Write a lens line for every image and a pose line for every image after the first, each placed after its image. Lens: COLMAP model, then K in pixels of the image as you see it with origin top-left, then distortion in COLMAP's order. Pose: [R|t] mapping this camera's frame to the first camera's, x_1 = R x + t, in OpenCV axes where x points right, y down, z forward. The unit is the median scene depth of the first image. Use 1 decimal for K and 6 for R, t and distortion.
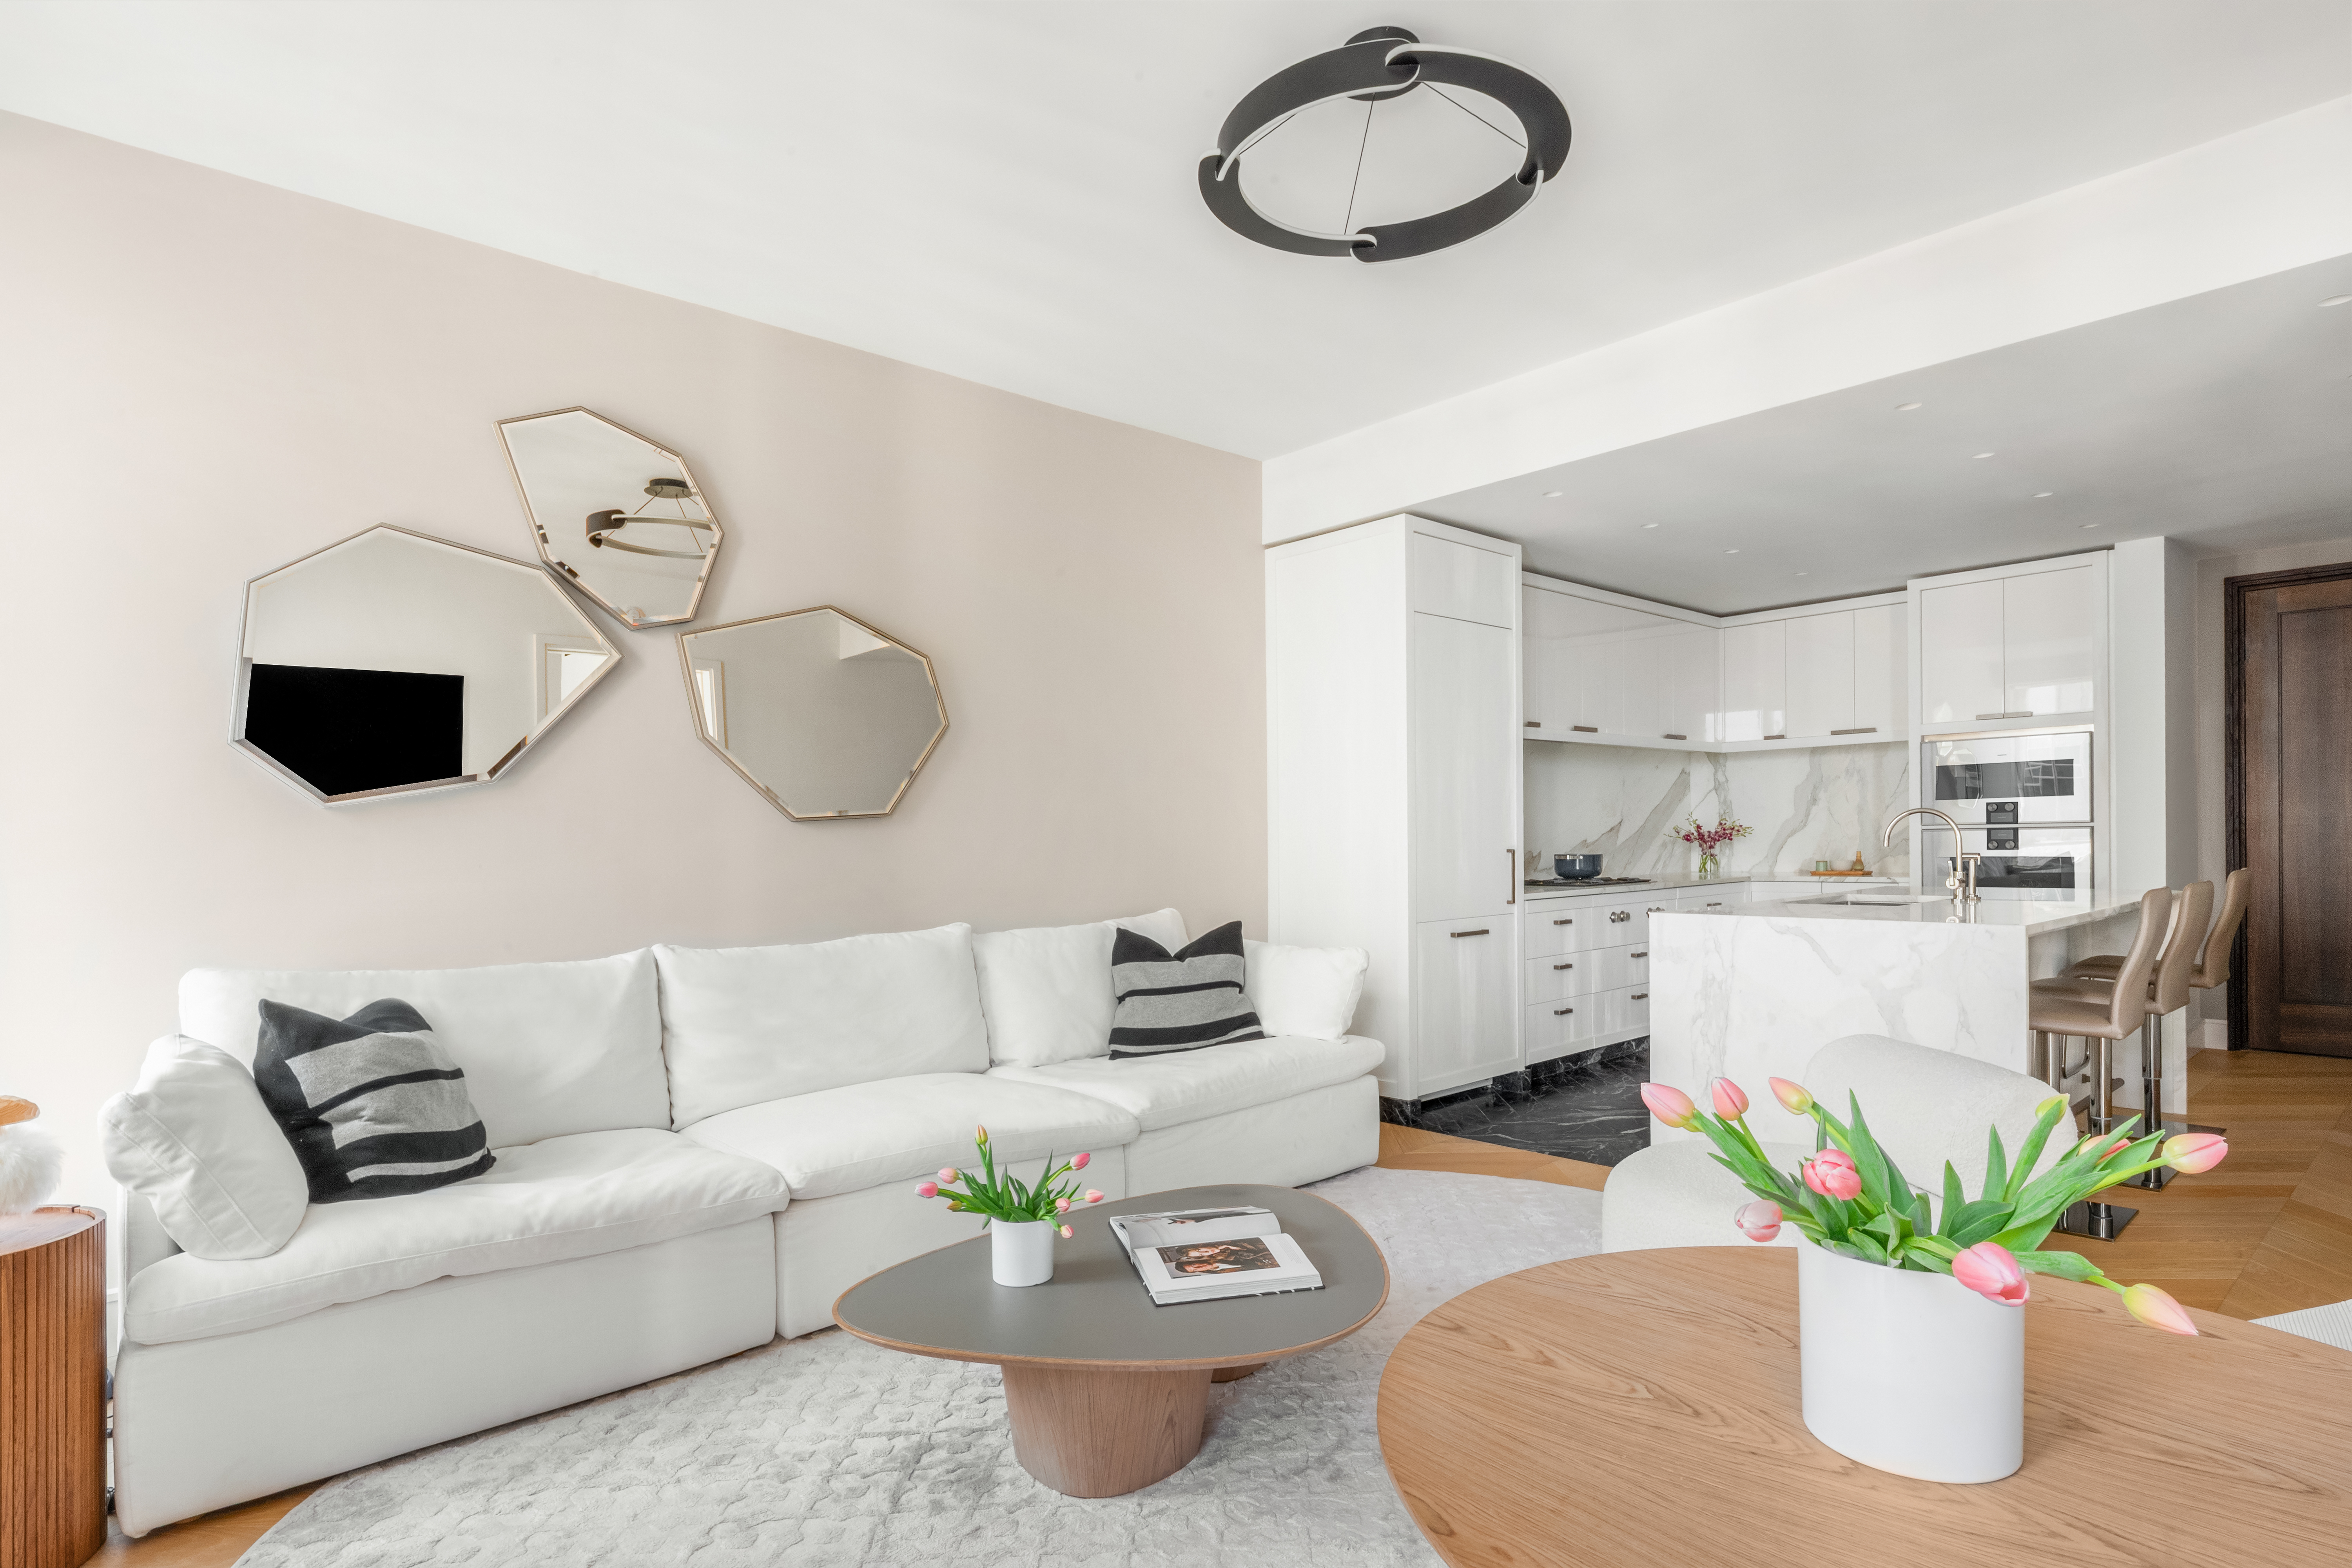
lens RADIAL K [[1225.3, 0, 1157.5], [0, 1225.3, 865.7], [0, 0, 1]] dist [-0.001788, -0.001046]
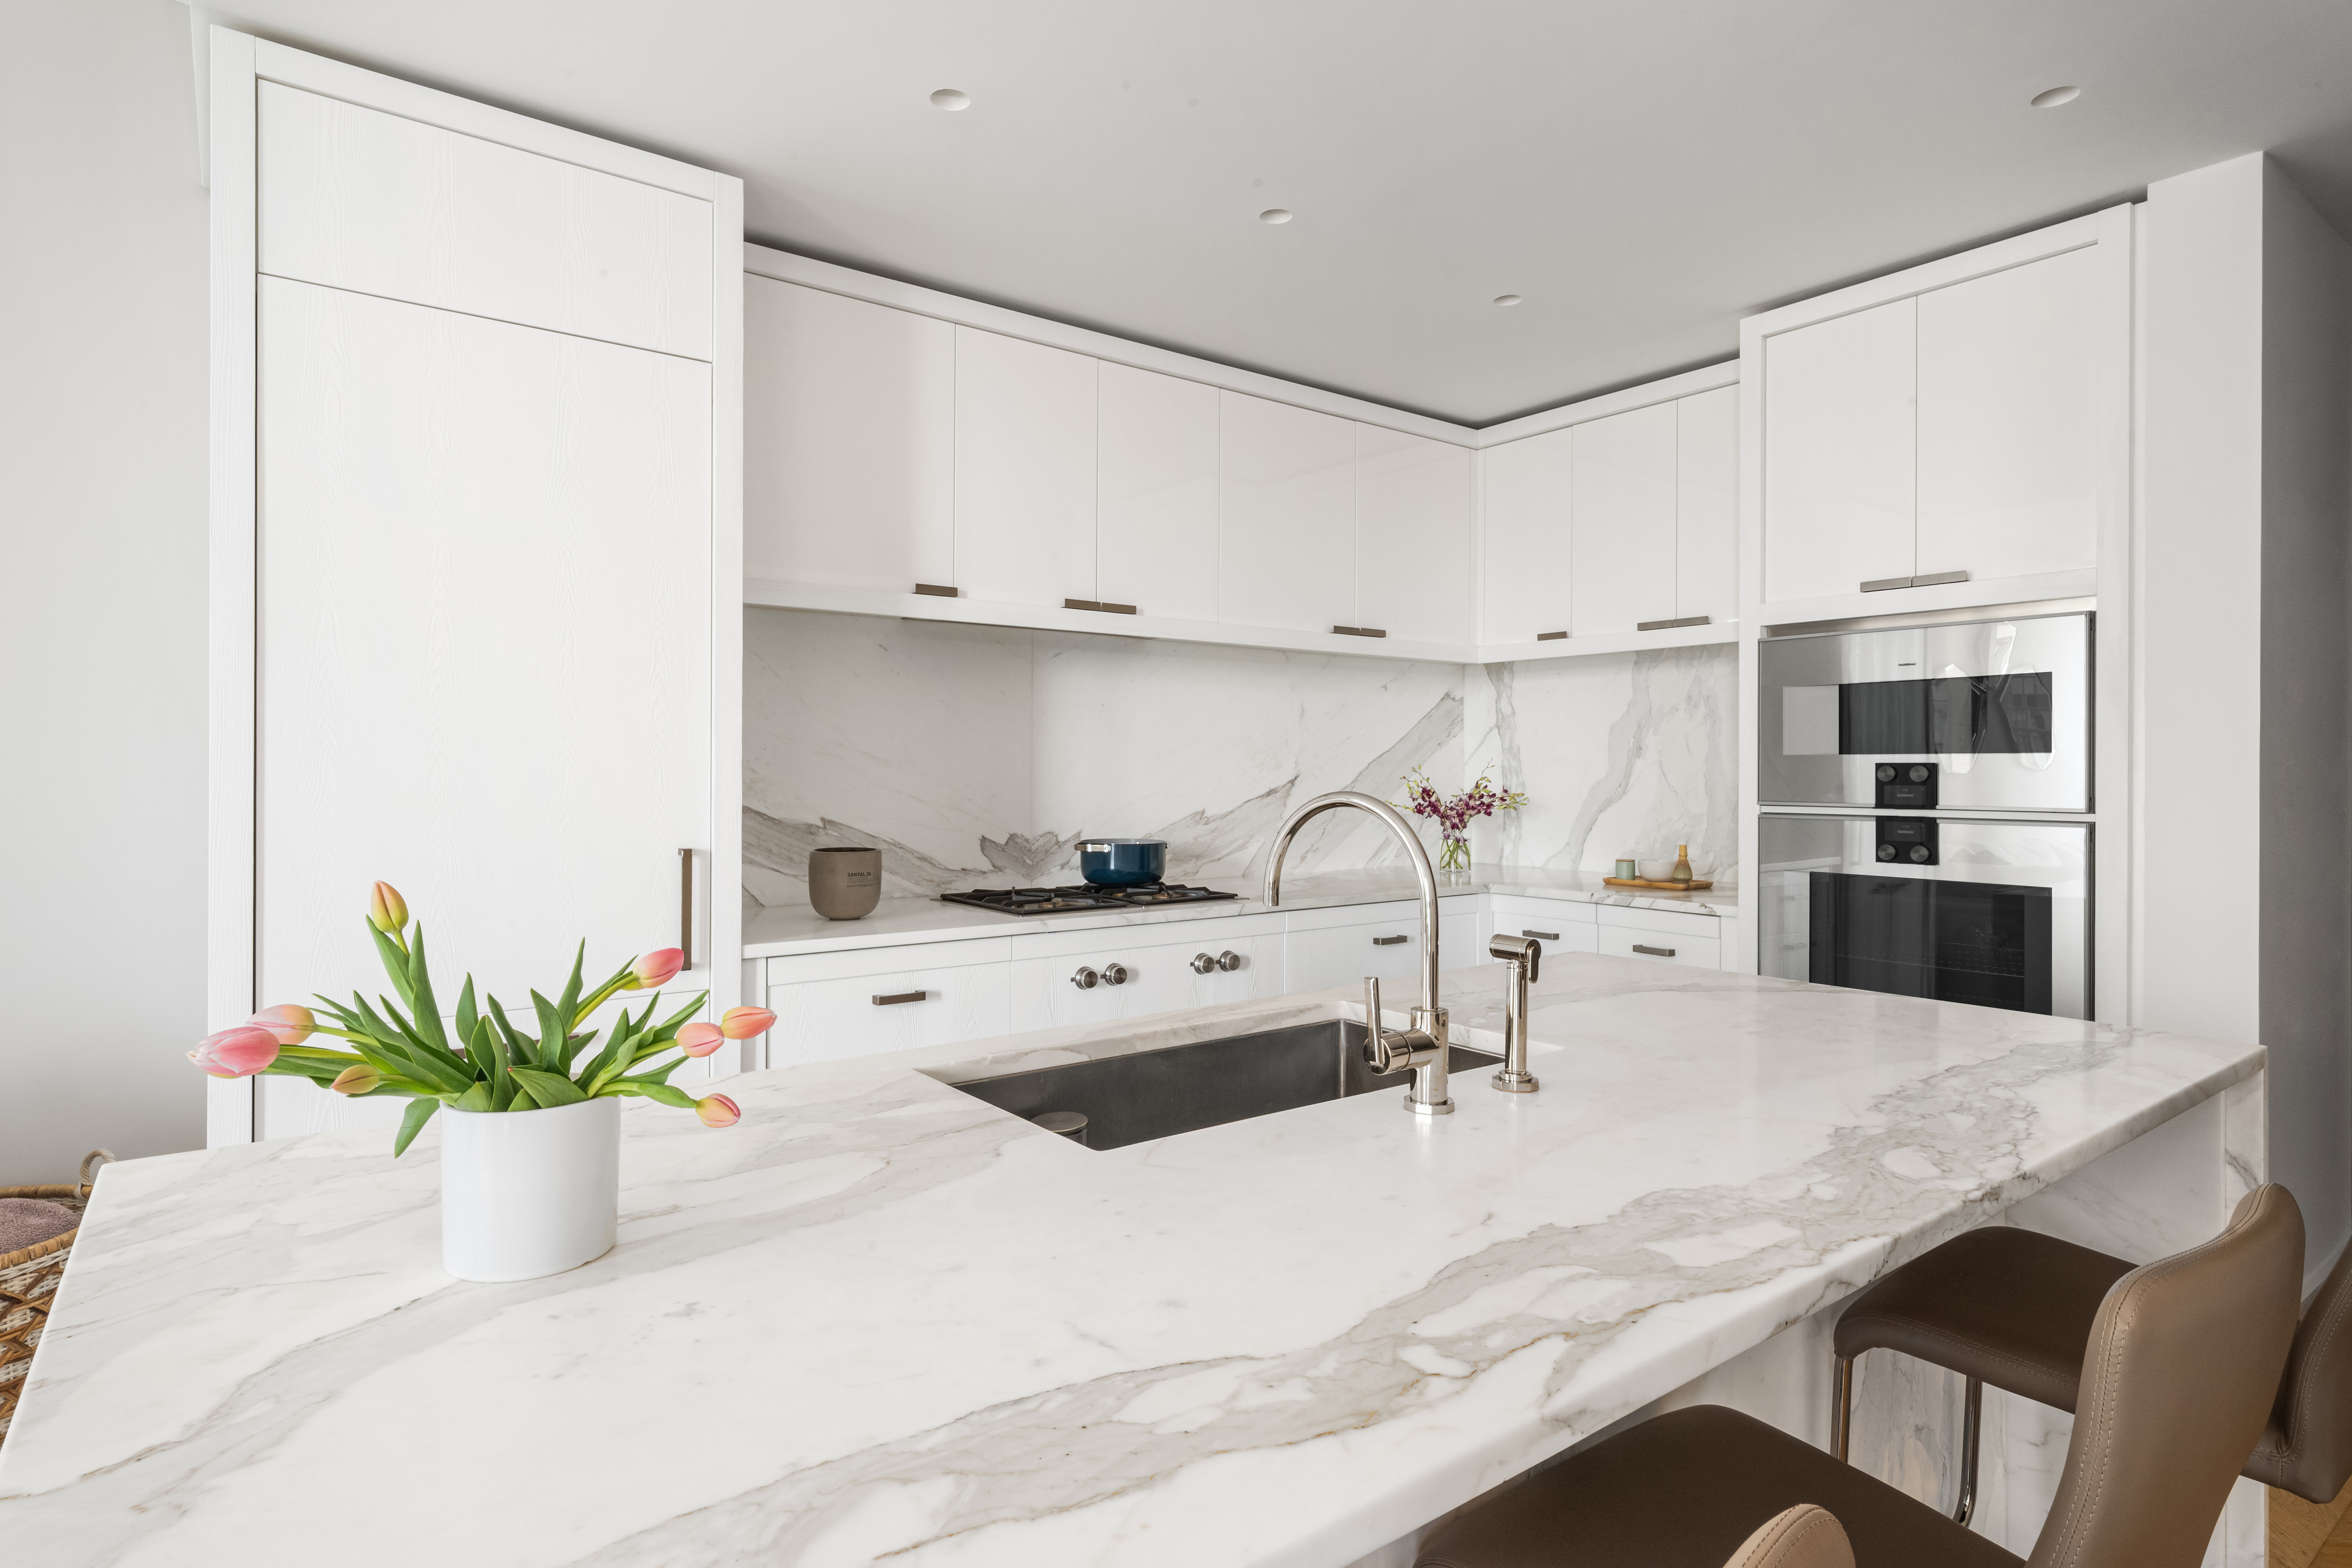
lens RADIAL K [[1245.0, 0, 1169.8], [0, 1245.0, 781.4], [0, 0, 1]] dist [0.003351, 0.000210]
pose [[0.996688, 0.021741, -0.078356, 0.407625], [-0.022598, 0.999694, -0.010057, -0.031143], [0.078113, 0.011795, 0.996875, 0.455607]]
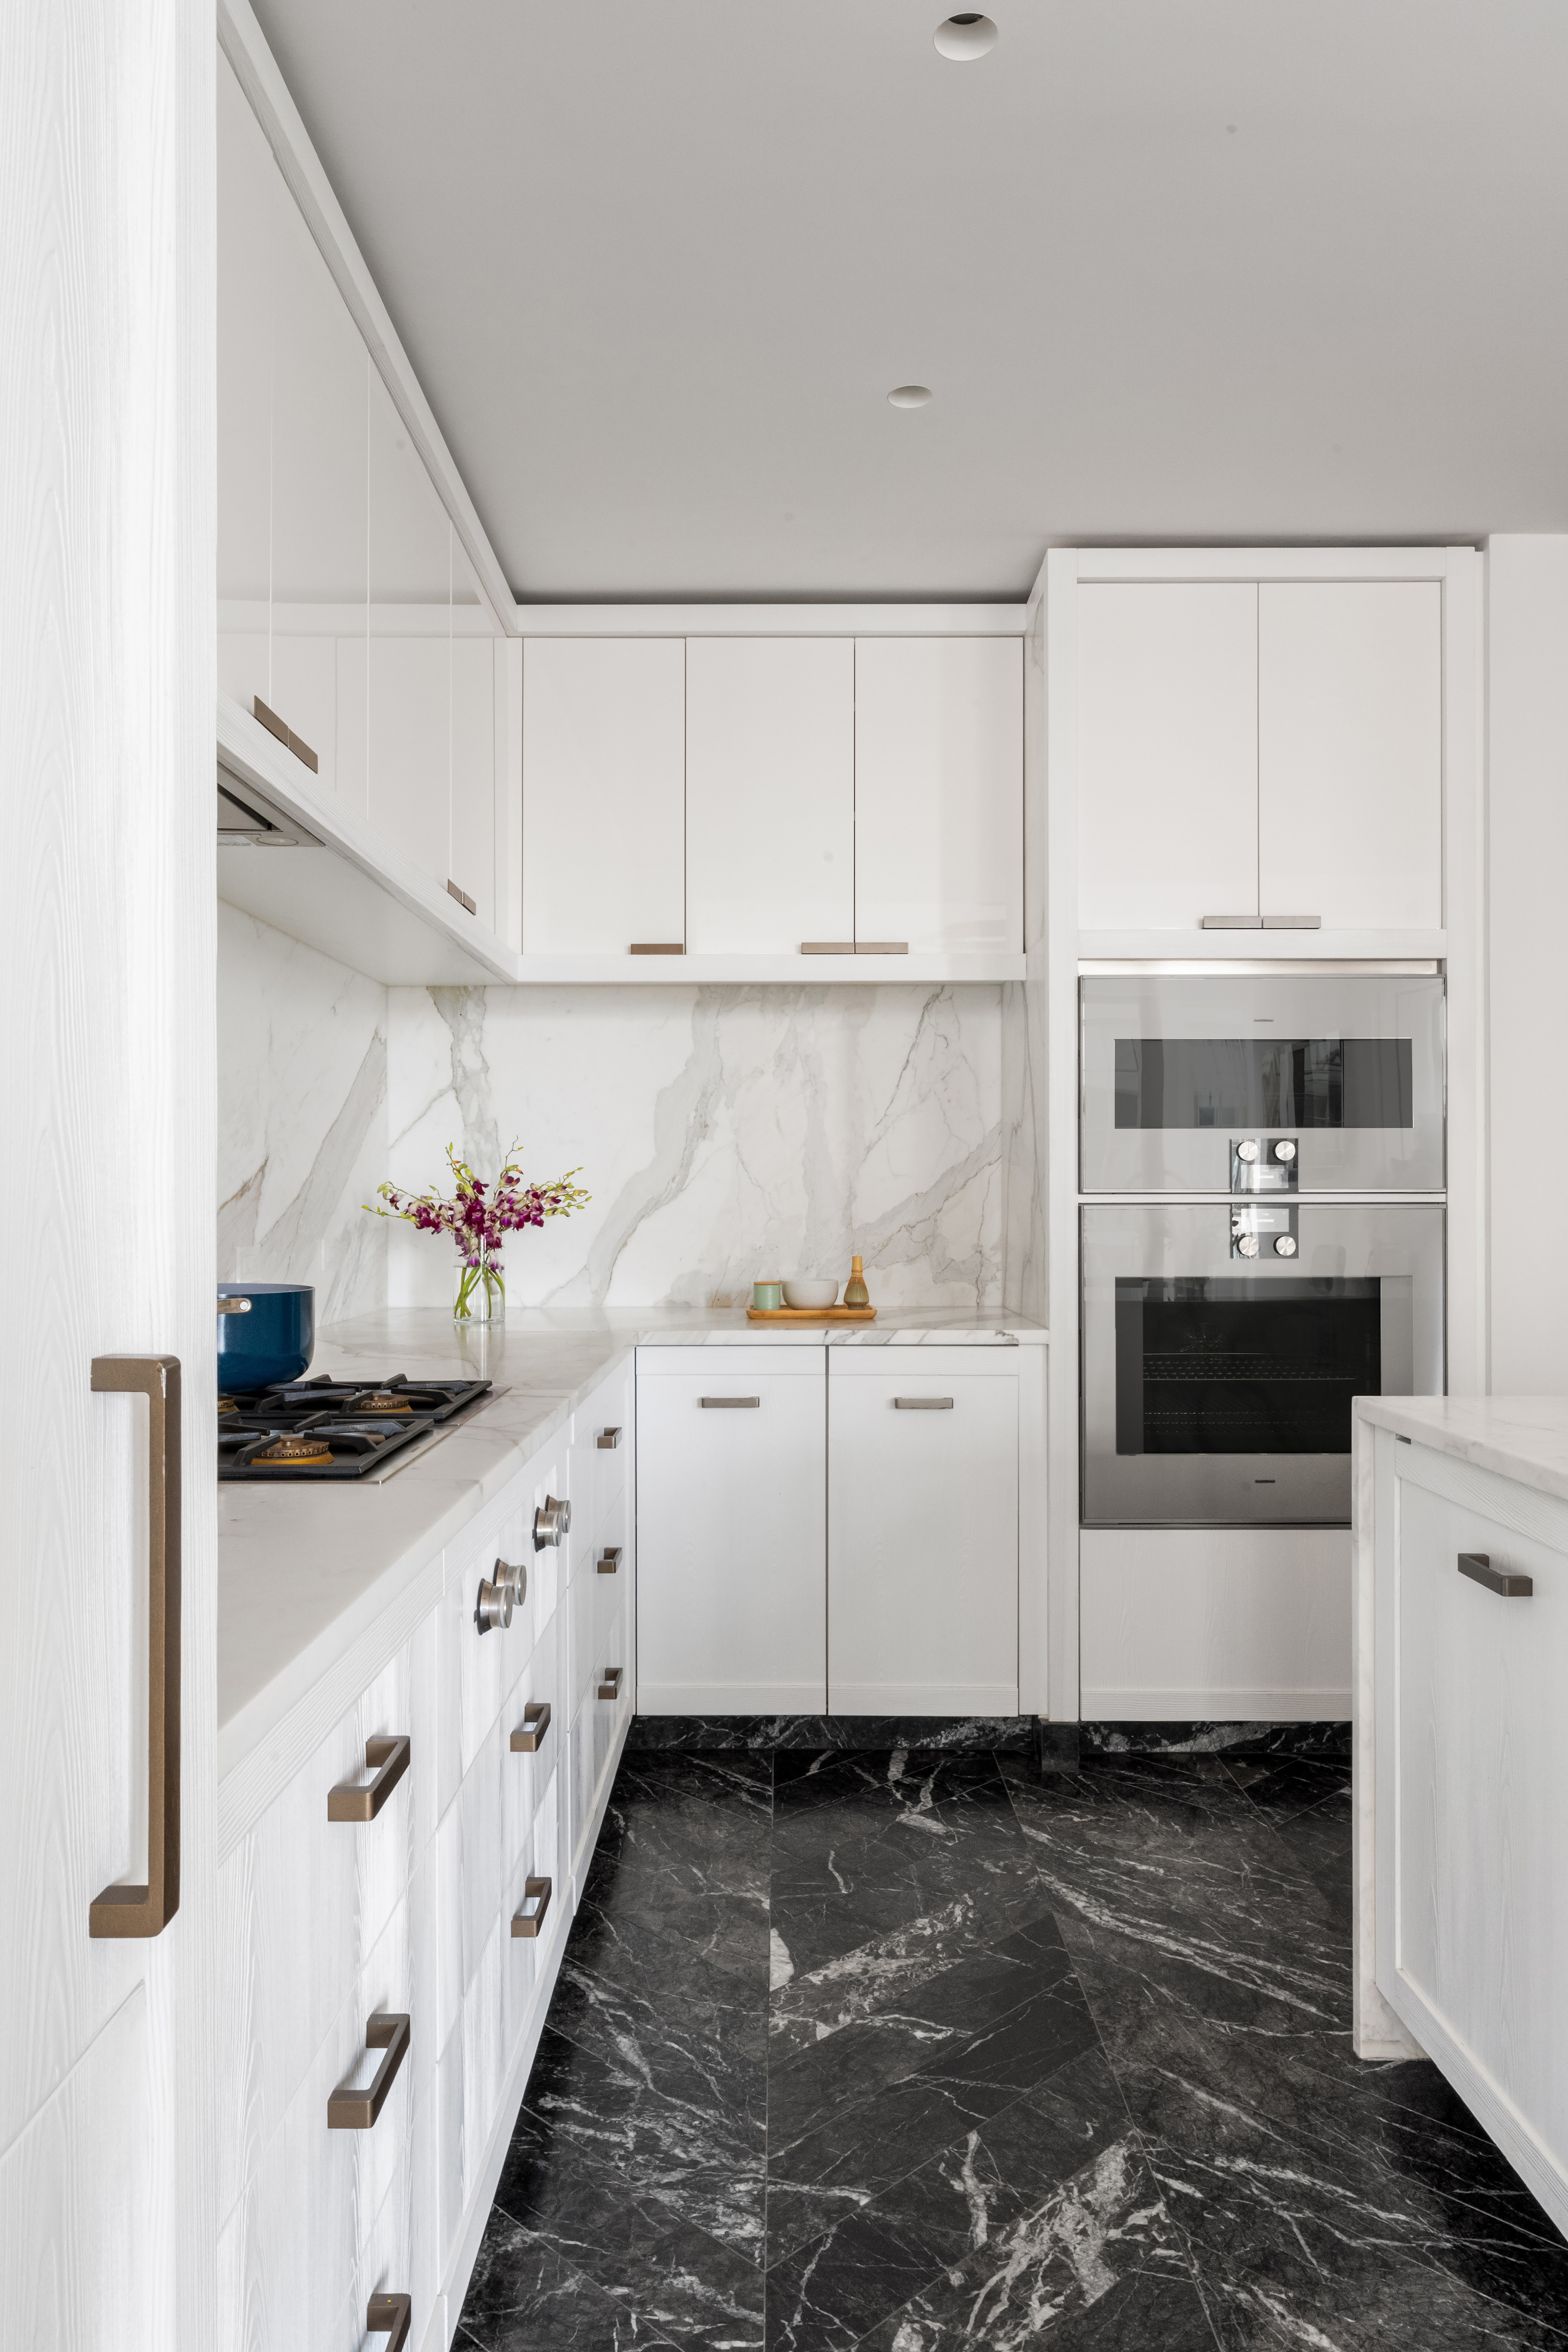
lens RADIAL K [[1580.9, 0, 772.8], [0, 1580.9, 1191.7], [0, 0, 1]] dist [0.007008, 0.002925]
pose [[0.661479, 0.019888, 0.749700, 0.185221], [0.004516, 0.999525, -0.030500, -0.018607], [-0.749950, 0.023561, 0.661074, 0.718565]]
